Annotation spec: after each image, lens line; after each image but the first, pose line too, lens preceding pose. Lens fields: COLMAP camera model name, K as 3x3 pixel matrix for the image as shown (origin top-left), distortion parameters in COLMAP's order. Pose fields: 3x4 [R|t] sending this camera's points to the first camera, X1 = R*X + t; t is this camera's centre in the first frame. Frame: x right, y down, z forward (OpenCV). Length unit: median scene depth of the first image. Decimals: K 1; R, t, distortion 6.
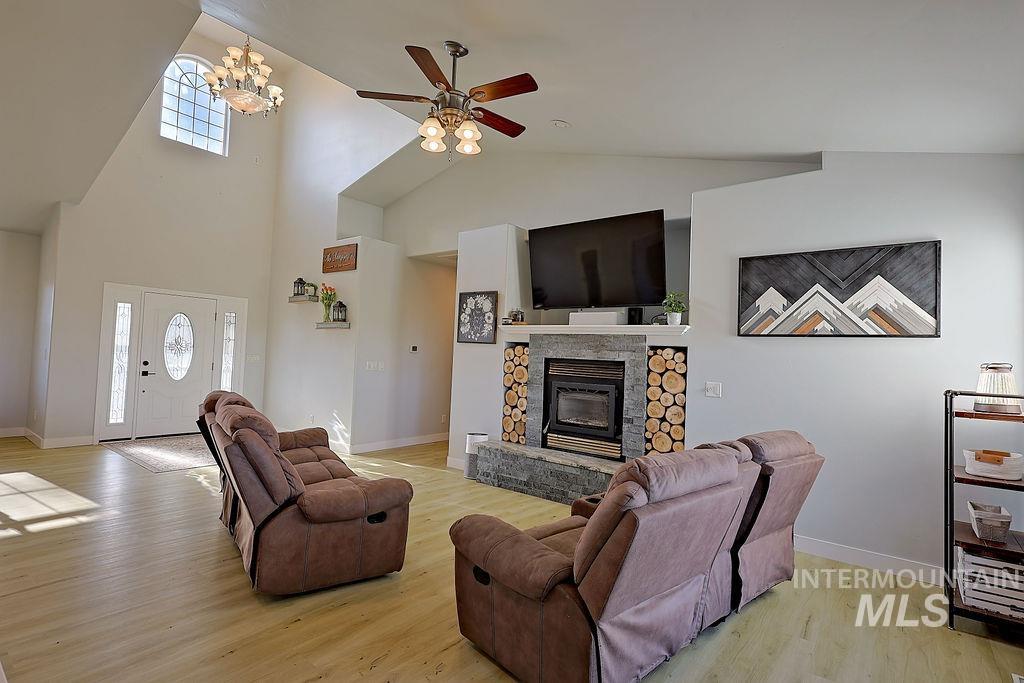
lens RADIAL K [[499.7, 0, 509.8], [0, 499.7, 335.2], [0, 0, 1]] dist [-0.004903, 0.003482]
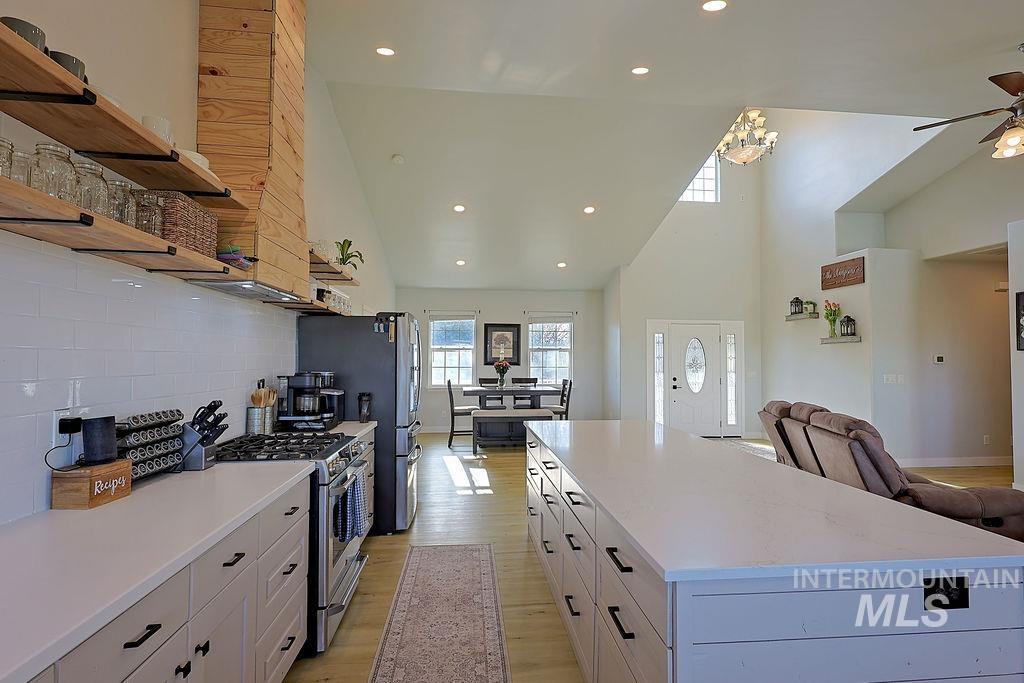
lens RADIAL K [[499.7, 0, 529.2], [0, 499.7, 342.9], [0, 0, 1]] dist [-0.004903, 0.003482]
pose [[0.687927, -0.063299, -0.723014, -0.066405], [0.054839, 0.997875, -0.035185, -0.015203], [0.723705, -0.015445, 0.689937, -0.198786]]
